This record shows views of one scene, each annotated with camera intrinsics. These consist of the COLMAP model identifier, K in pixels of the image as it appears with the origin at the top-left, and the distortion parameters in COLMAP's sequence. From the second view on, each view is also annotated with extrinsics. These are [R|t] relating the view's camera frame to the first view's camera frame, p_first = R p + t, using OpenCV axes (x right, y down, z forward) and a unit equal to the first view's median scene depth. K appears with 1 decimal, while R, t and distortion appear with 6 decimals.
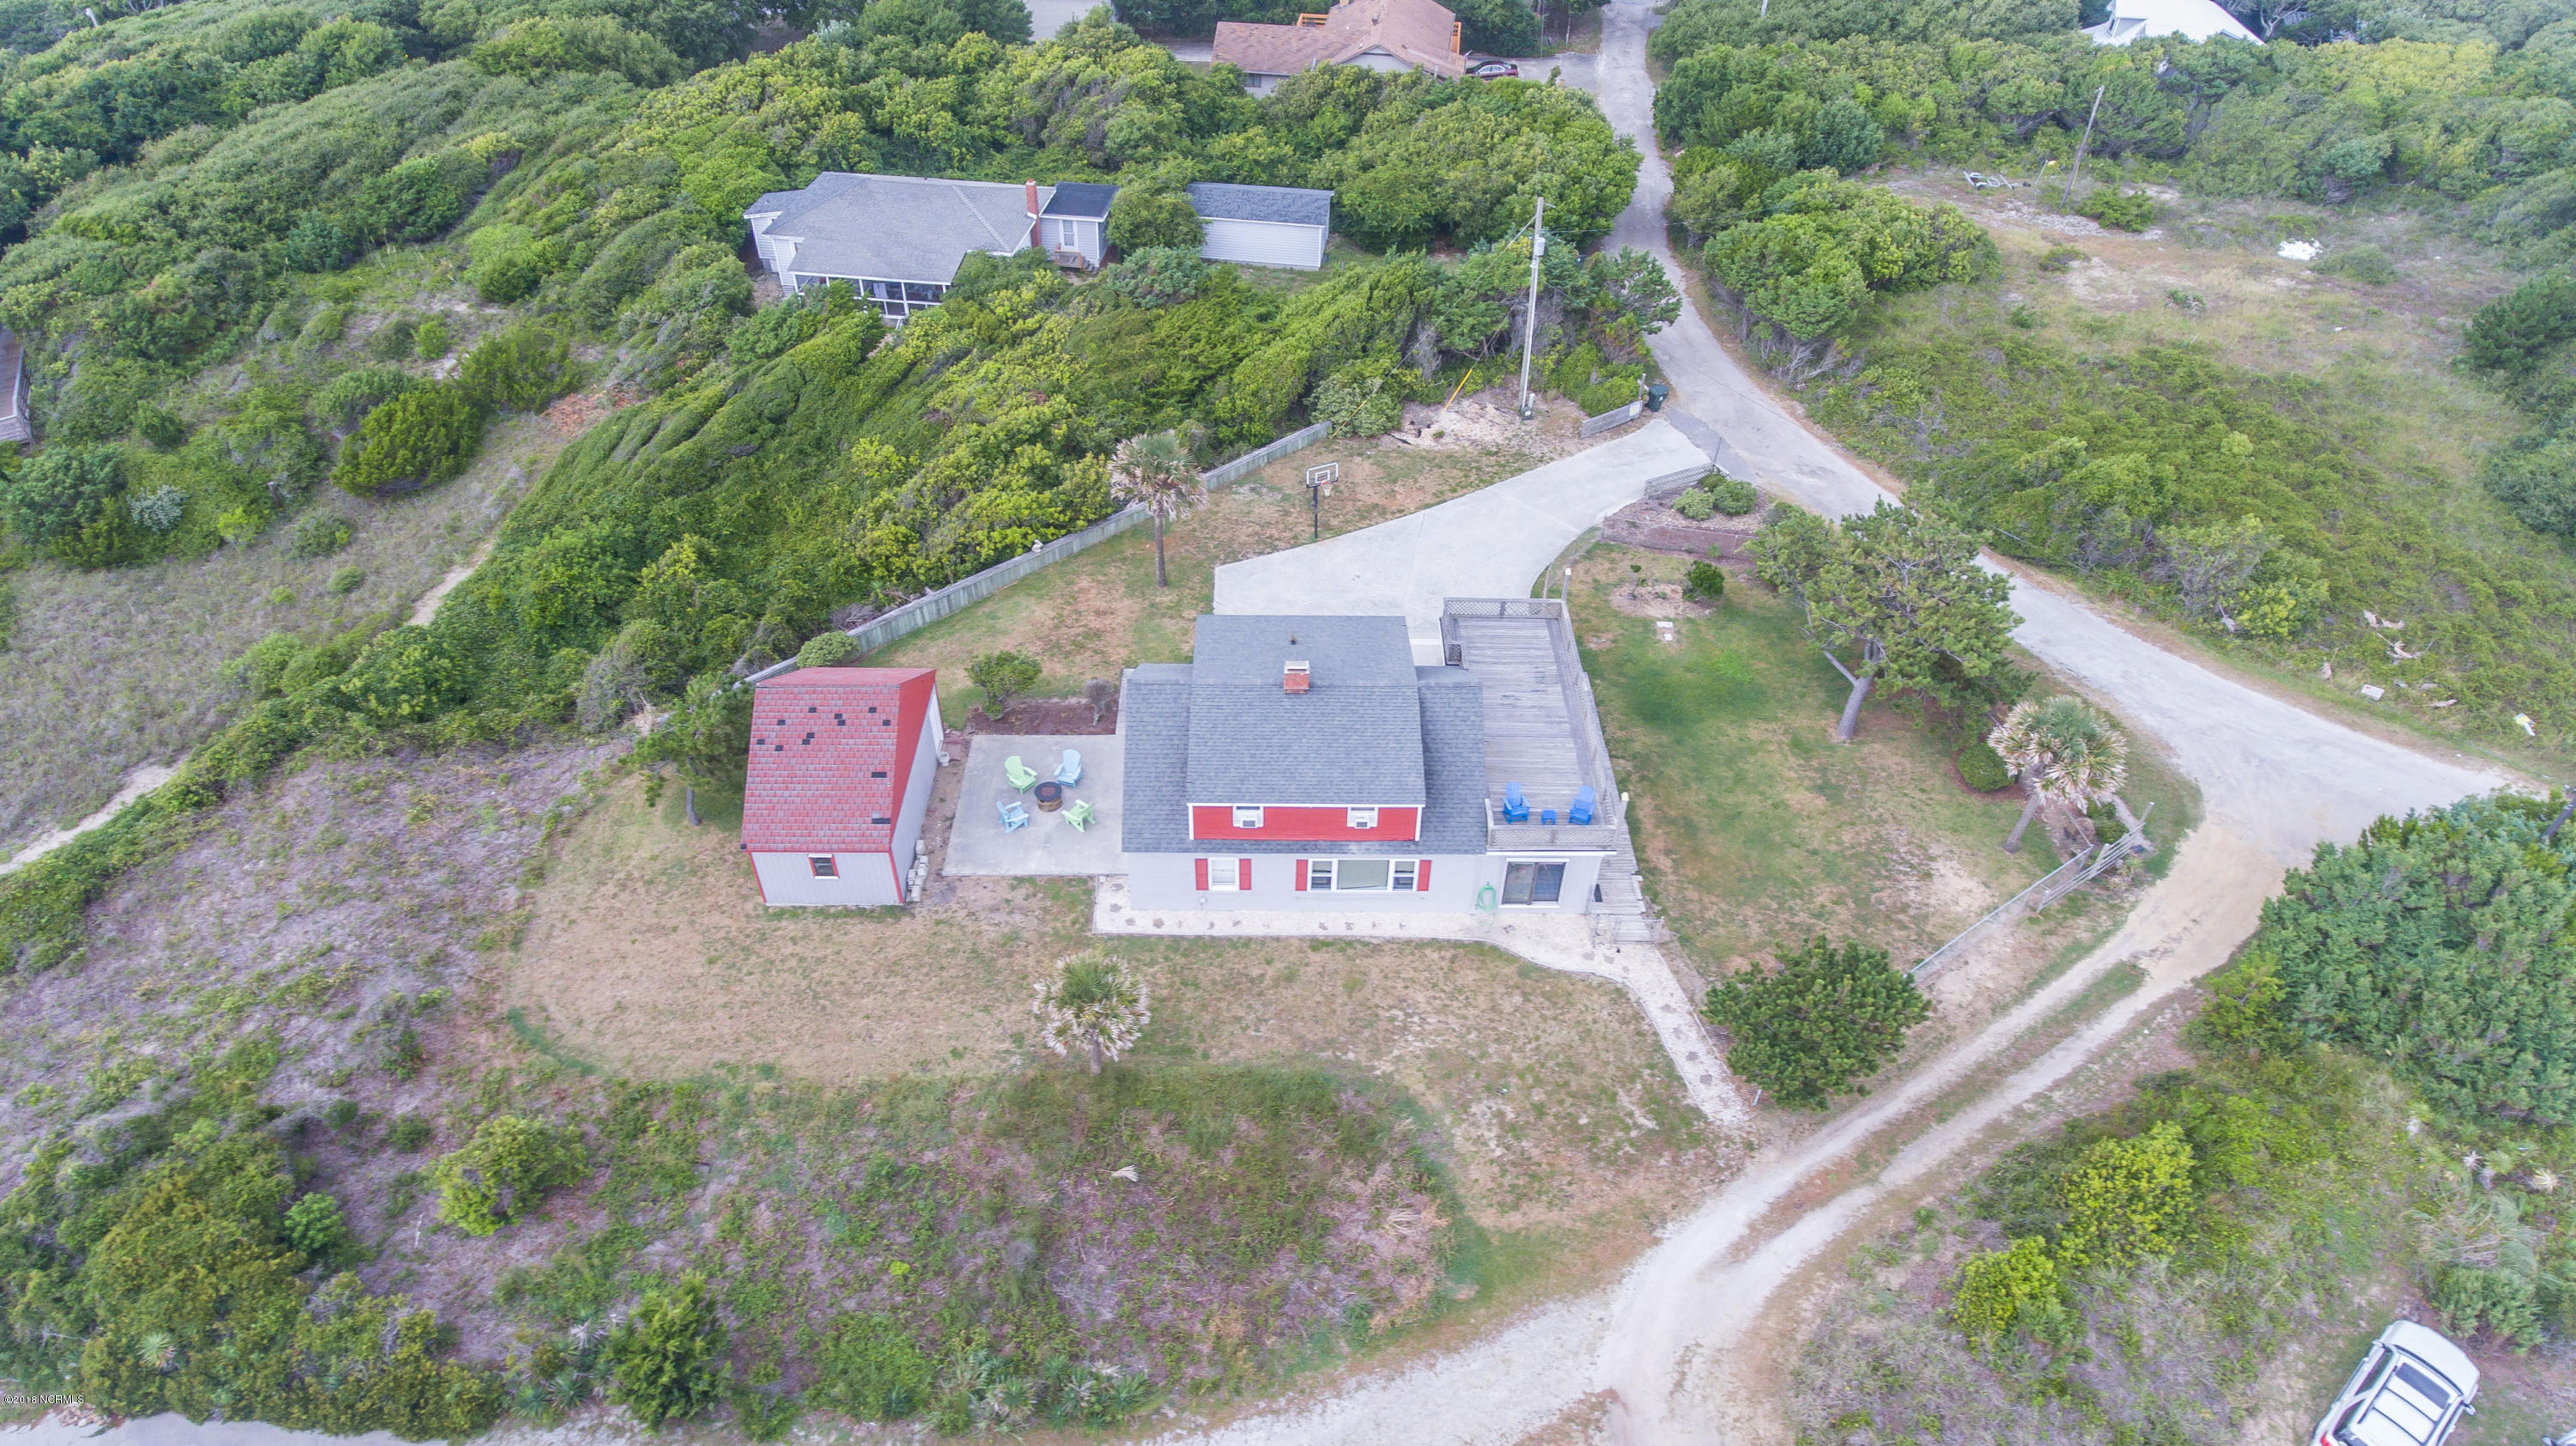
lens RADIAL K [[1517.7, 0, 1276.6], [0, 1517.7, 718.6], [0, 0, 1]] dist [-0.001298, 0.000704]
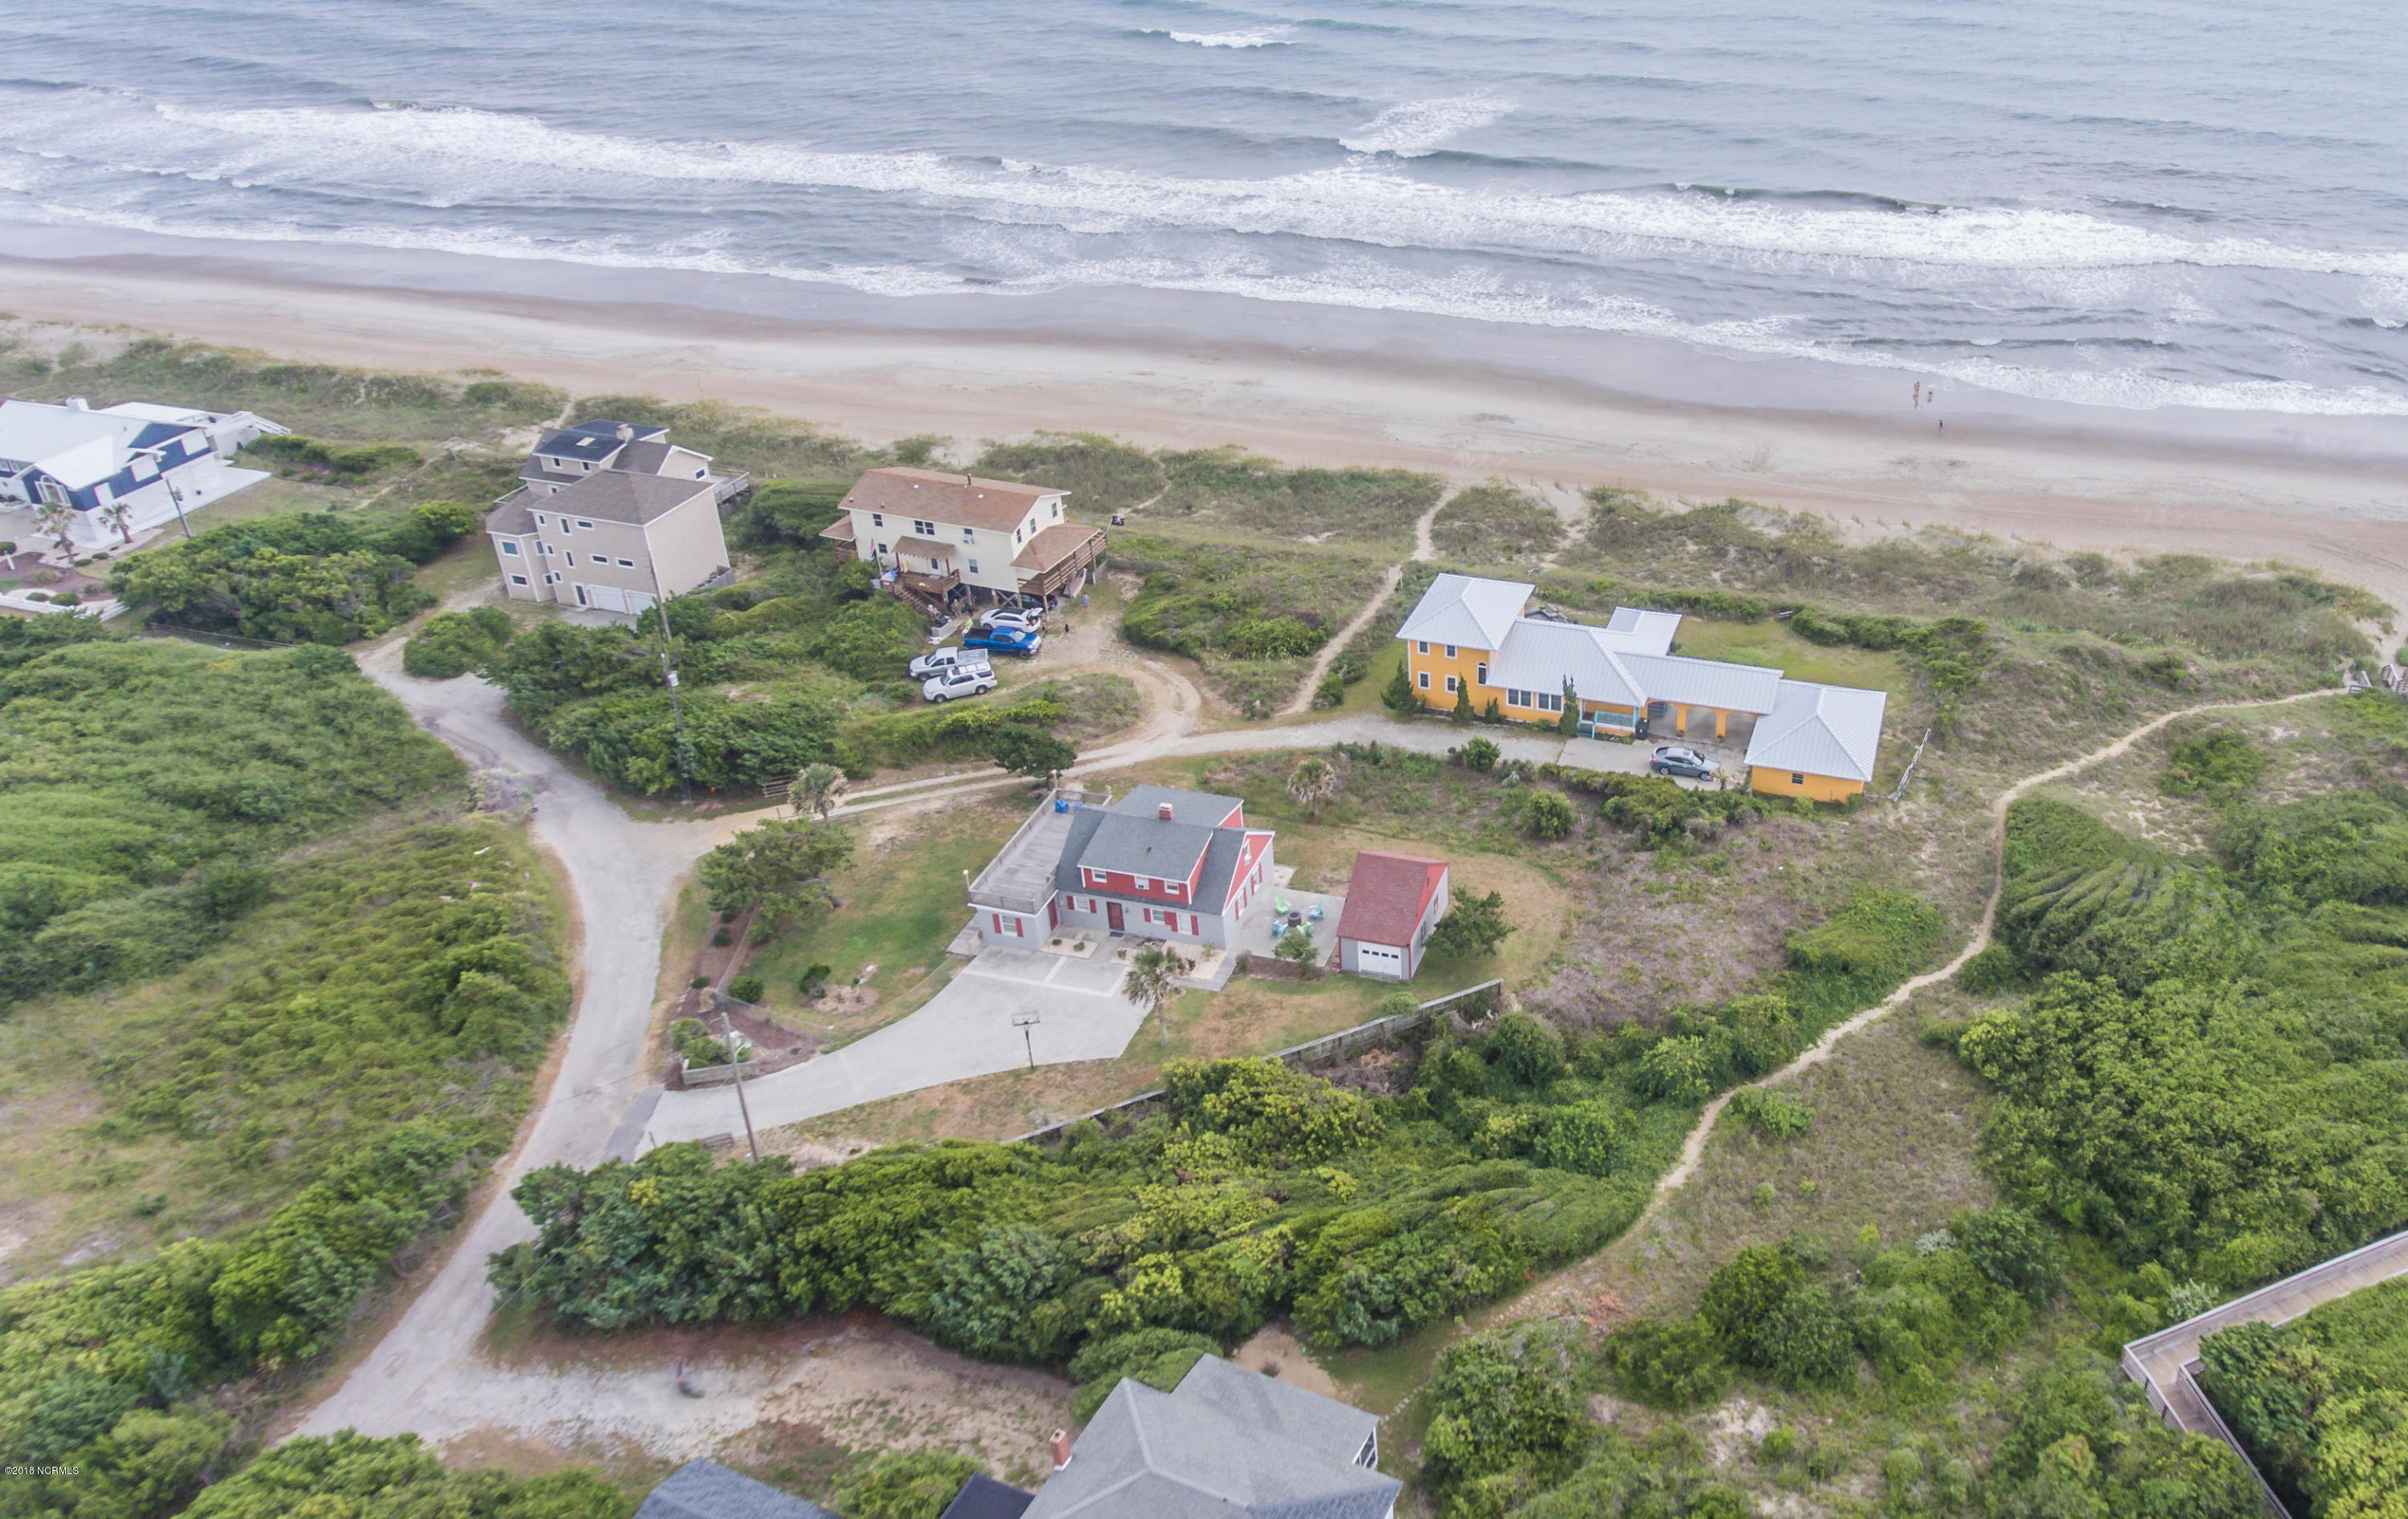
lens RADIAL K [[1803.6, 0, 1521.1], [0, 1803.6, 674.5], [0, 0, 1]] dist [-0.001164, -0.000808]
pose [[-0.970289, -0.136142, 0.200012, -0.779586], [0.142369, 0.347143, 0.926943, -1.949546], [-0.195629, 0.927878, -0.317447, 1.314588]]
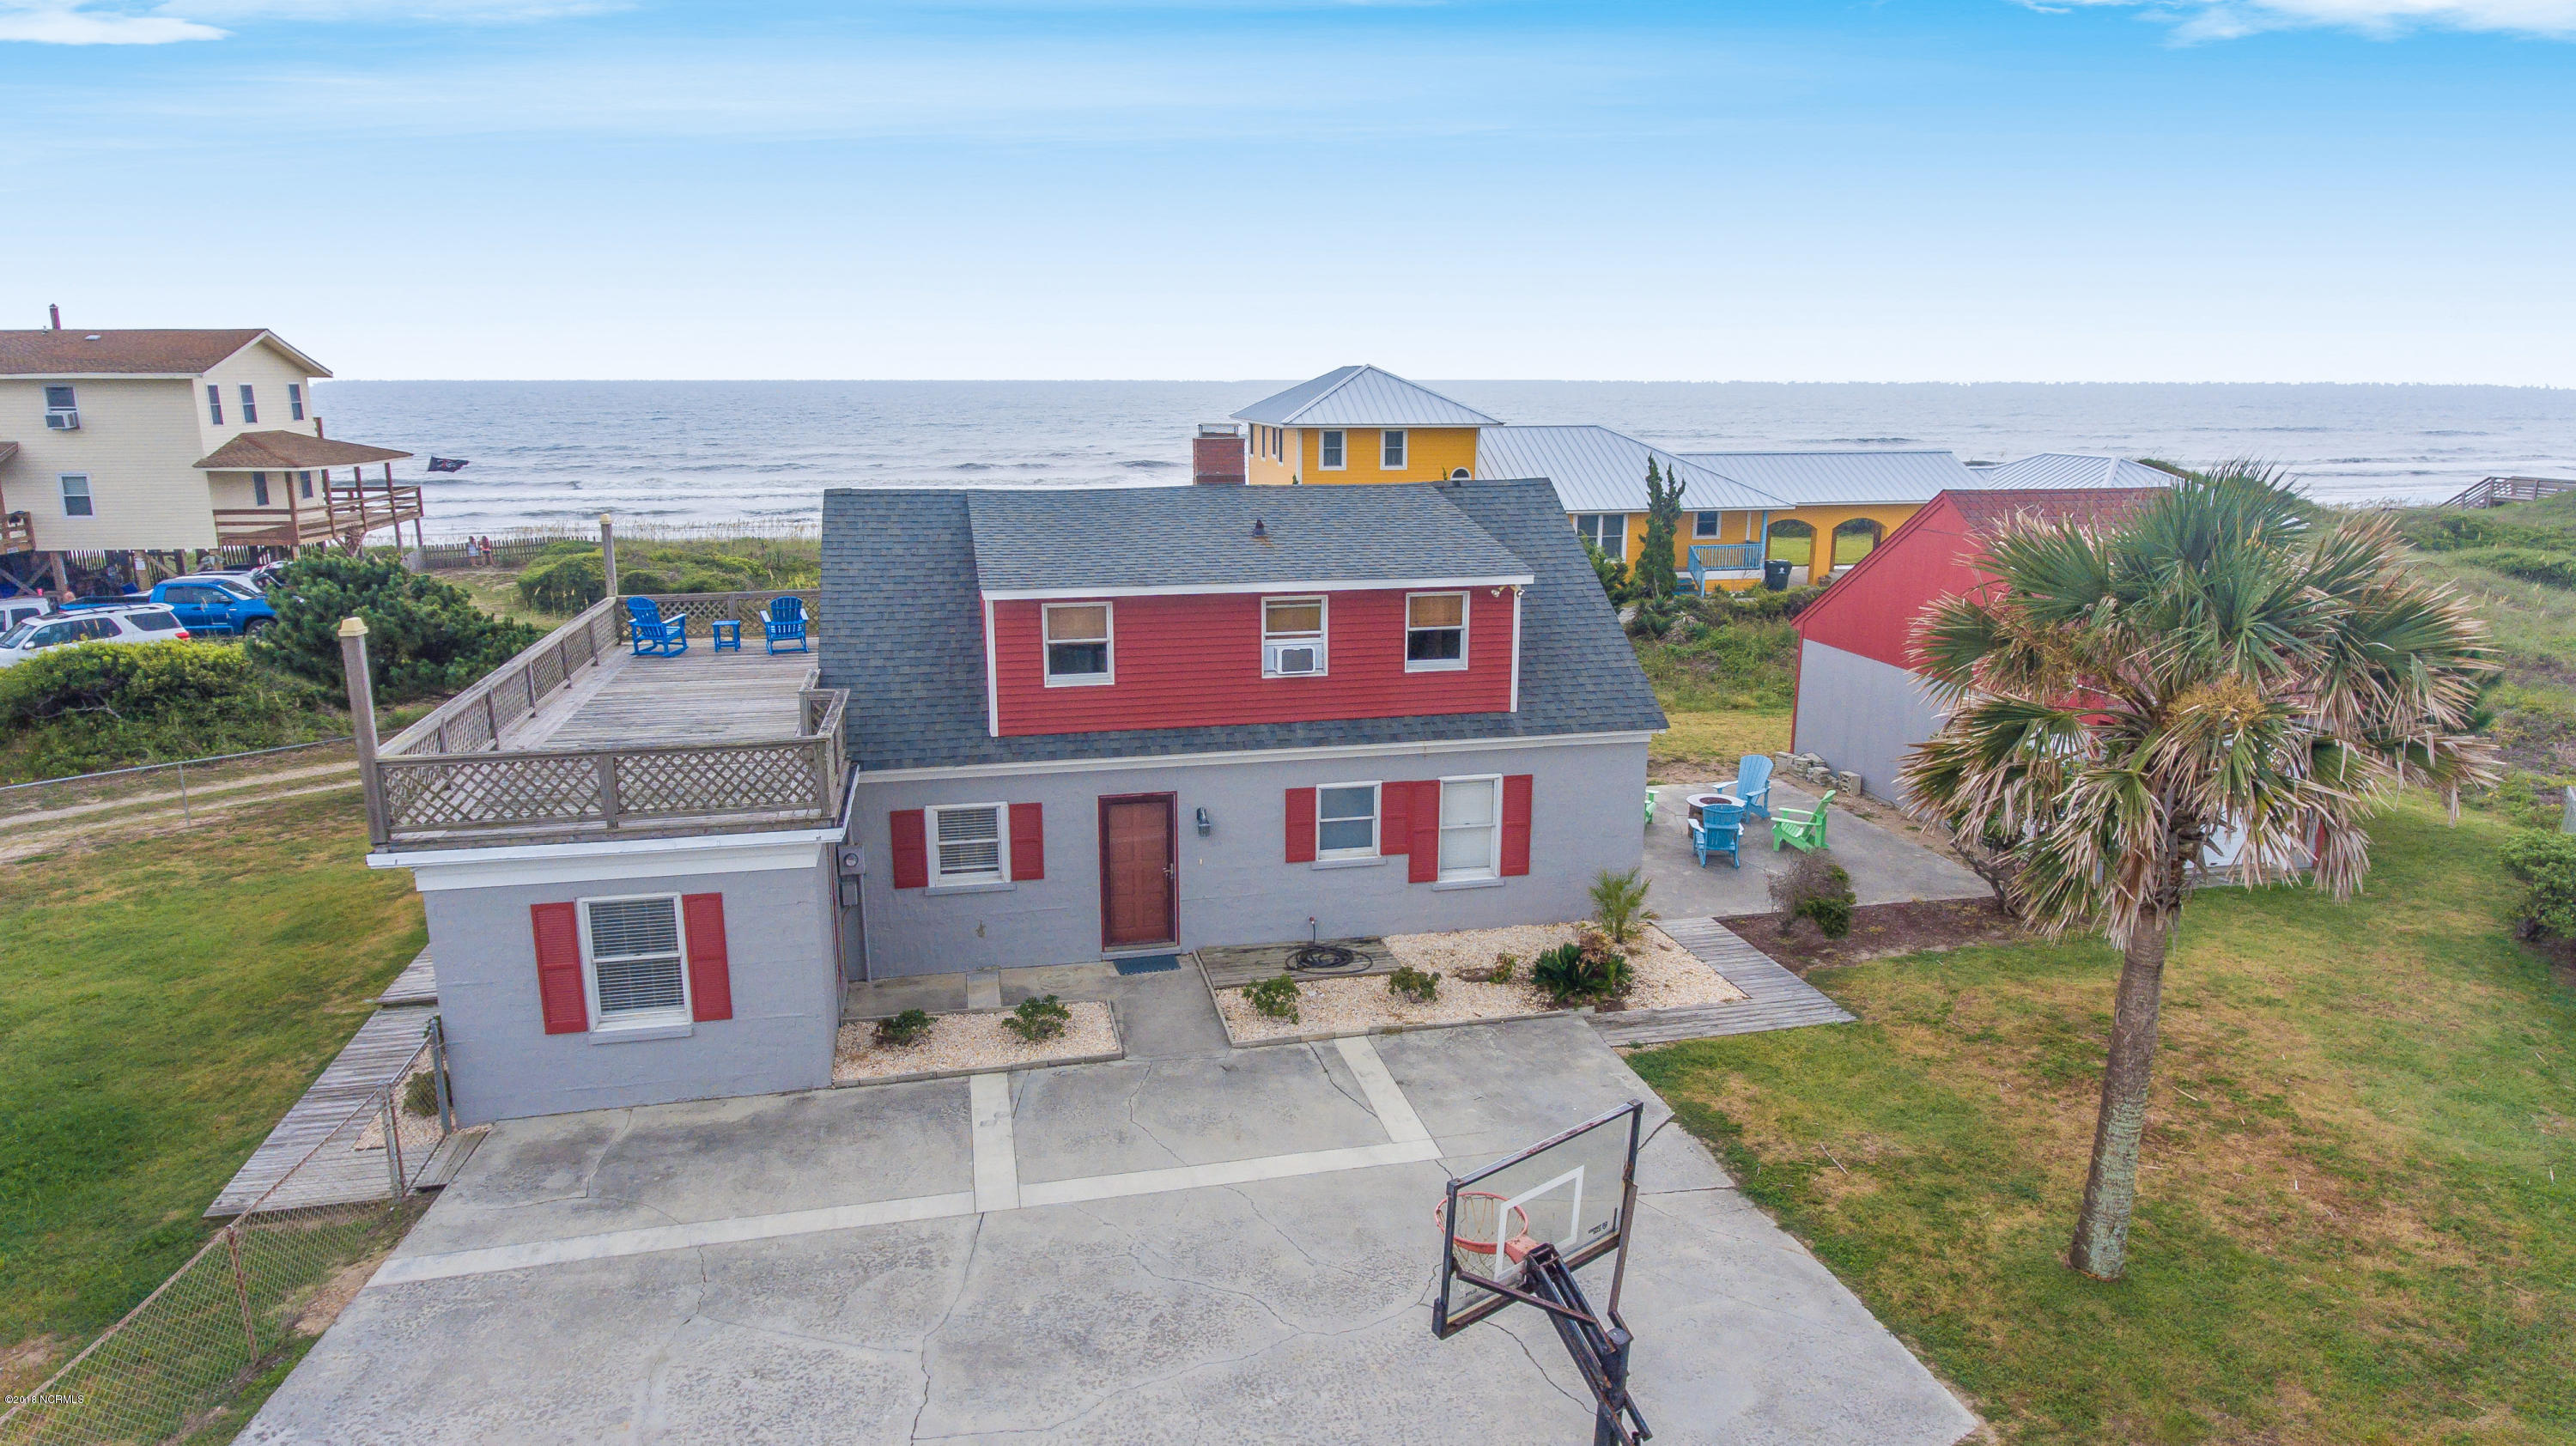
lens RADIAL K [[1517.7, 0, 1276.6], [0, 1517.7, 718.6], [0, 0, 1]] dist [-0.001298, 0.000704]
pose [[-0.977641, 0.032567, -0.207742, 0.088841], [-0.147399, 0.598455, 0.787481, -0.325324], [0.149970, 0.800495, -0.580274, 1.197529]]
